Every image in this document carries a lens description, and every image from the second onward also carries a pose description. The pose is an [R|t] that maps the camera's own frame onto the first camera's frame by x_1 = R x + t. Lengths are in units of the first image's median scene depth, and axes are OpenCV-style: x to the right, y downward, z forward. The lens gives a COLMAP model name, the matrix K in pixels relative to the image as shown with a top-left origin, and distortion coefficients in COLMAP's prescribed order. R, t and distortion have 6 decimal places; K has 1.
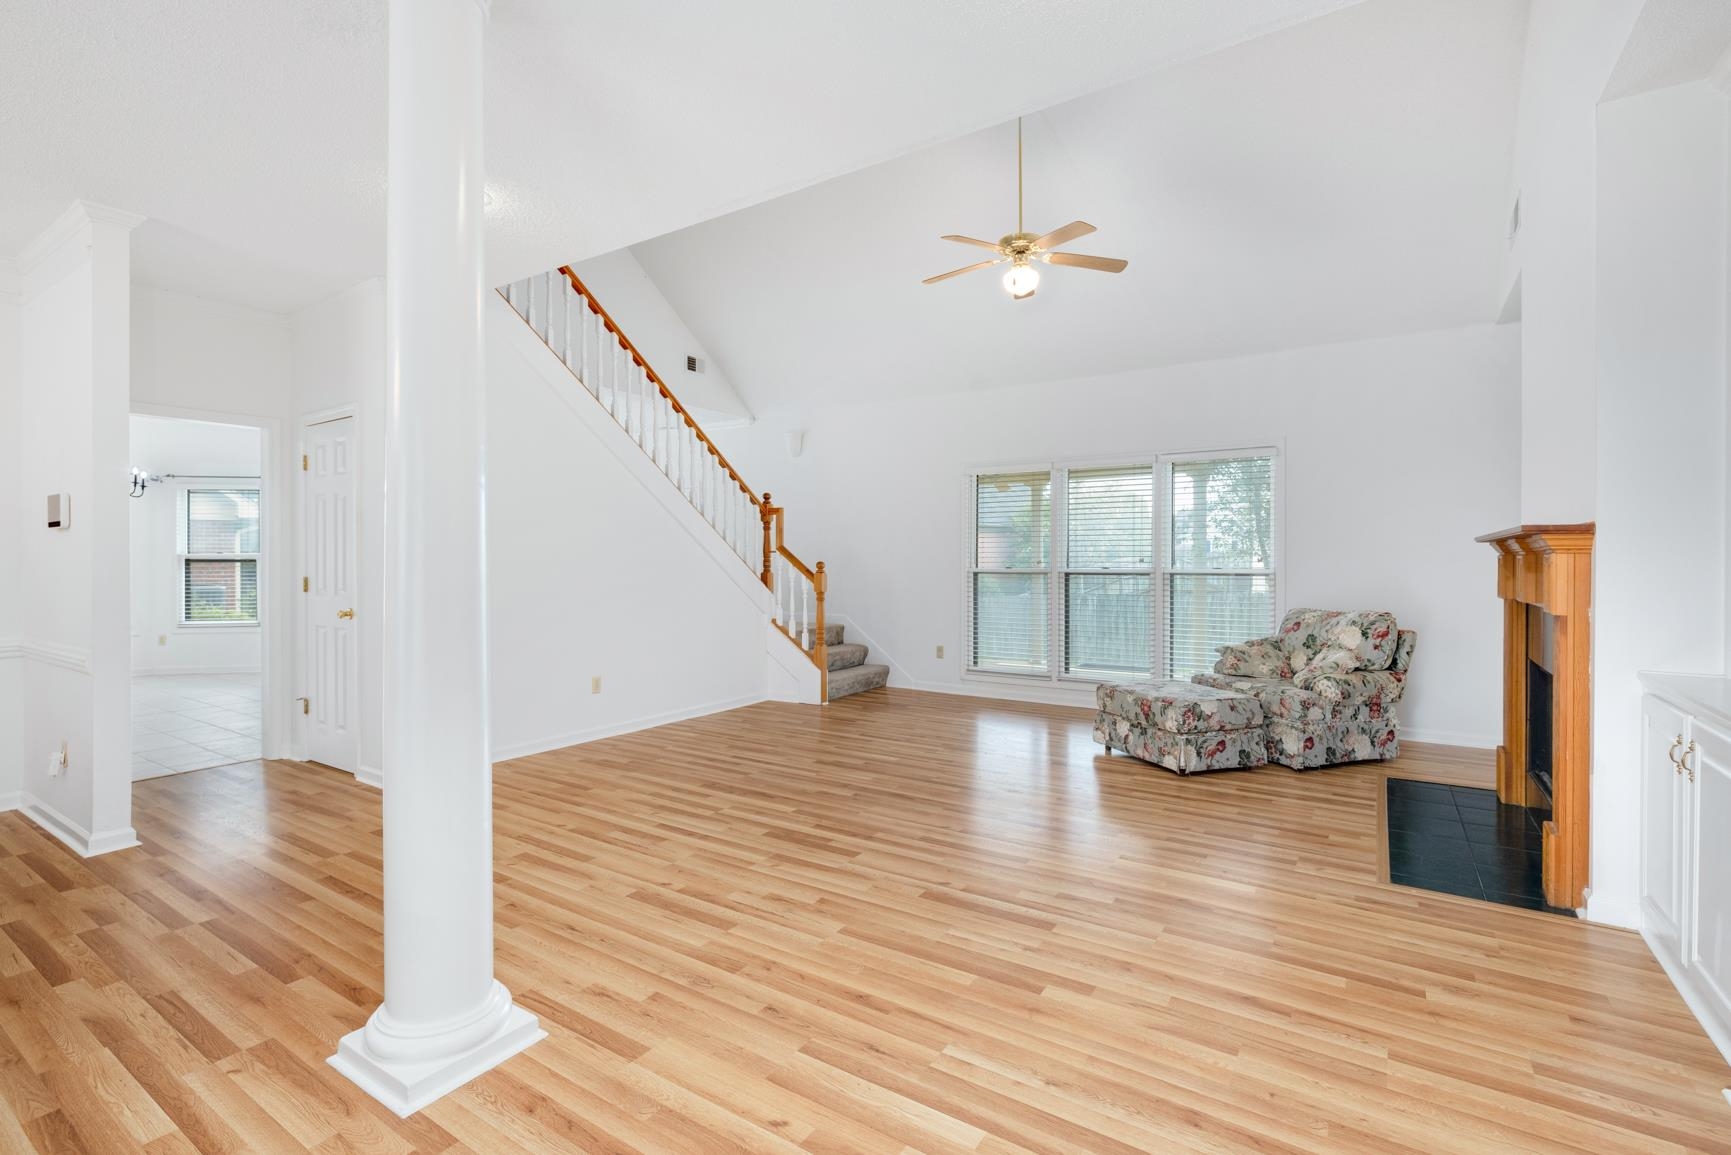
lens RADIAL K [[772.9, 0, 863.6], [0, 772.9, 560.1], [0, 0, 1]] dist [-0.000229, 0.000125]
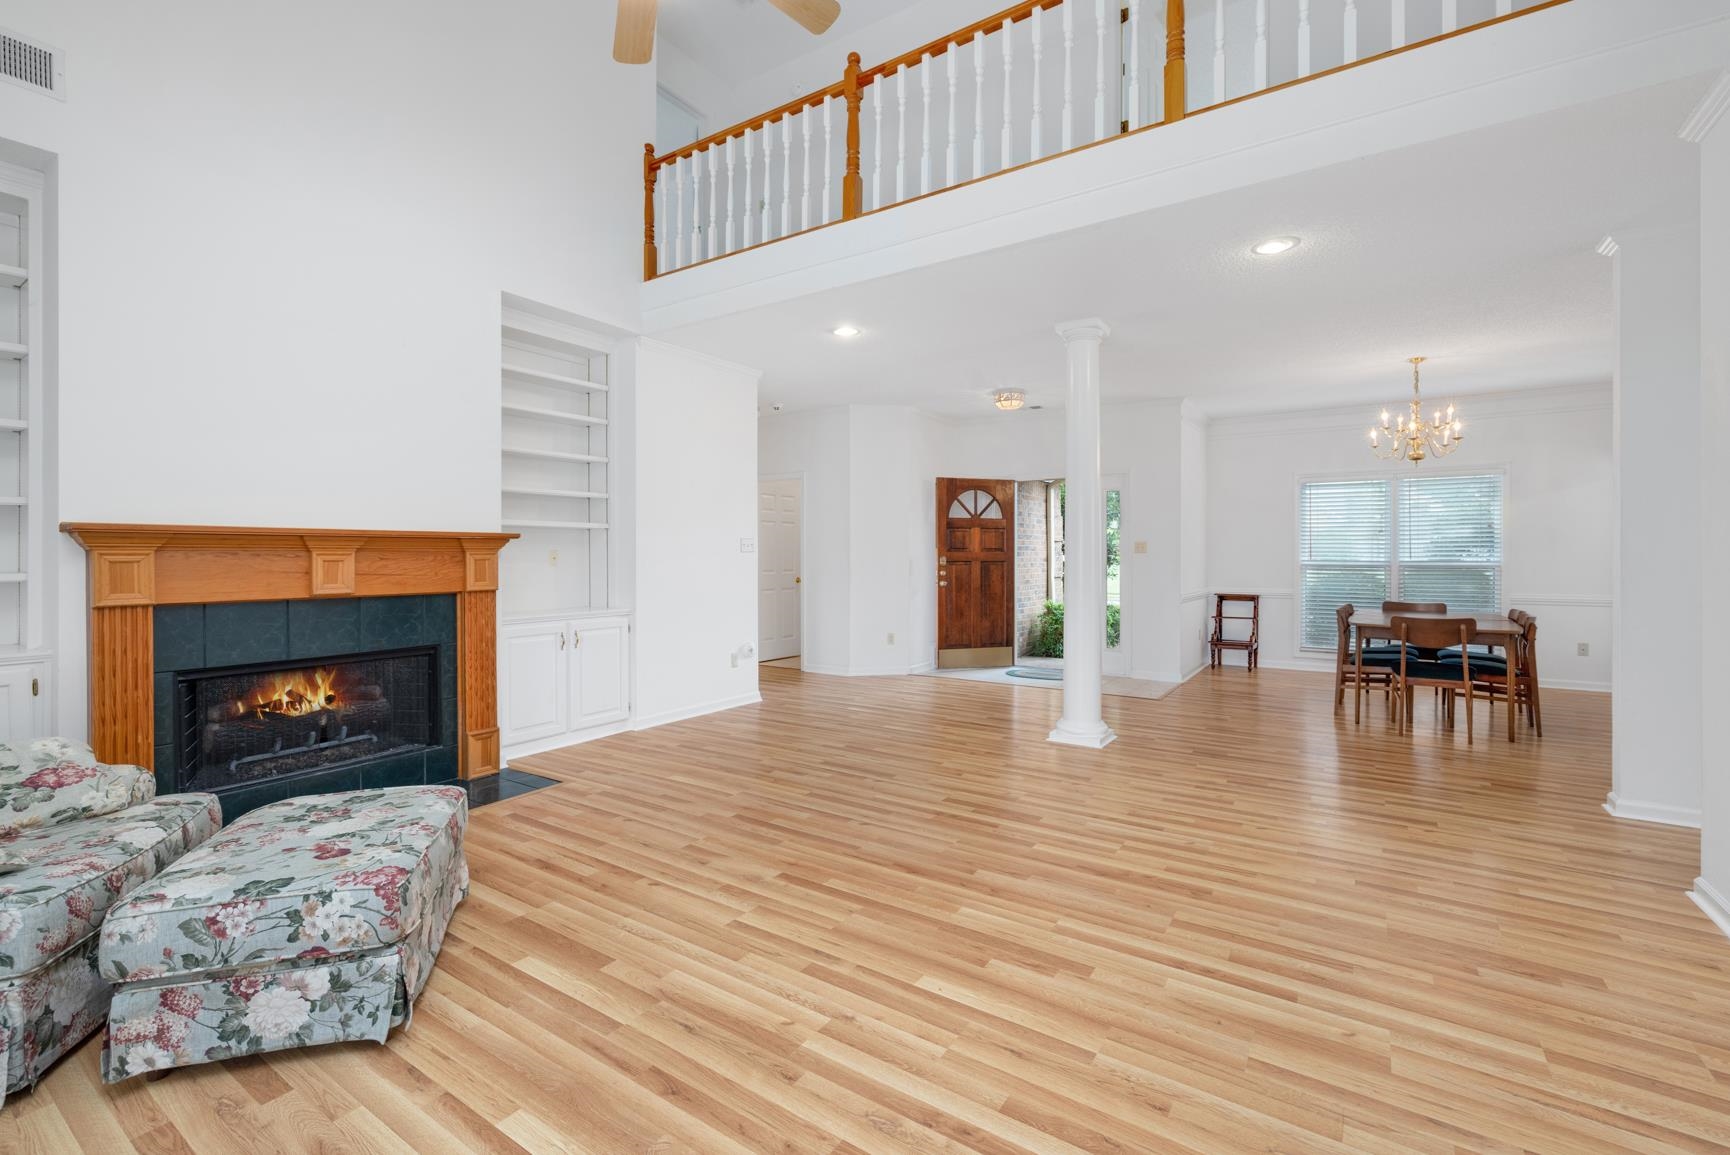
lens RADIAL K [[772.5, 0, 863.1], [0, 772.5, 560.1], [0, 0, 1]] dist [-0.000229, 0.000125]
pose [[-0.999984, 0.002996, 0.004842, 0.126821], [0.003021, 0.999982, 0.005209, 0.003561], [-0.004826, 0.005224, -0.999975, 2.487200]]
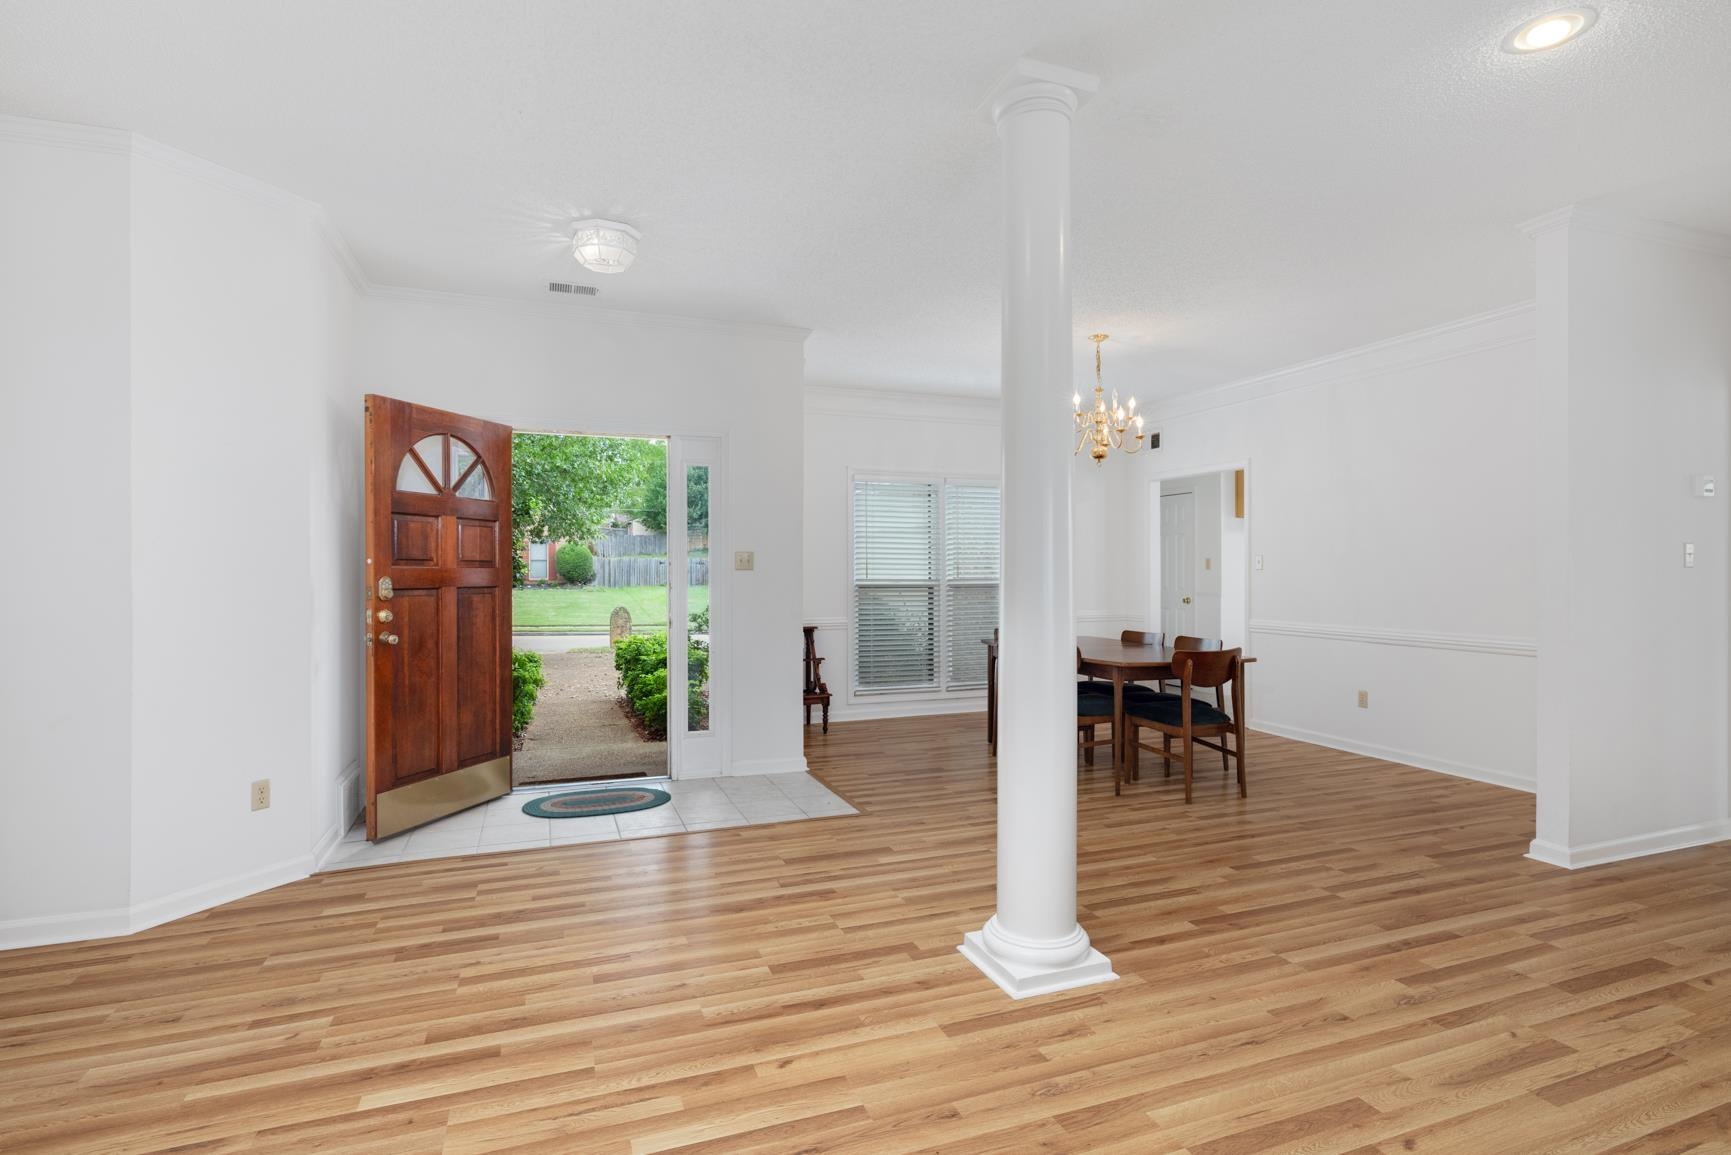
lens RADIAL K [[849.2, 0, 855.6], [0, 849.2, 584.5], [0, 0, 1]] dist [-0.000069, -0.000014]
pose [[-0.588689, 0.013185, -0.808252, 0.491292], [0.004790, 0.999906, 0.012822, 0.002841], [0.808346, 0.003677, -0.588697, 1.071800]]
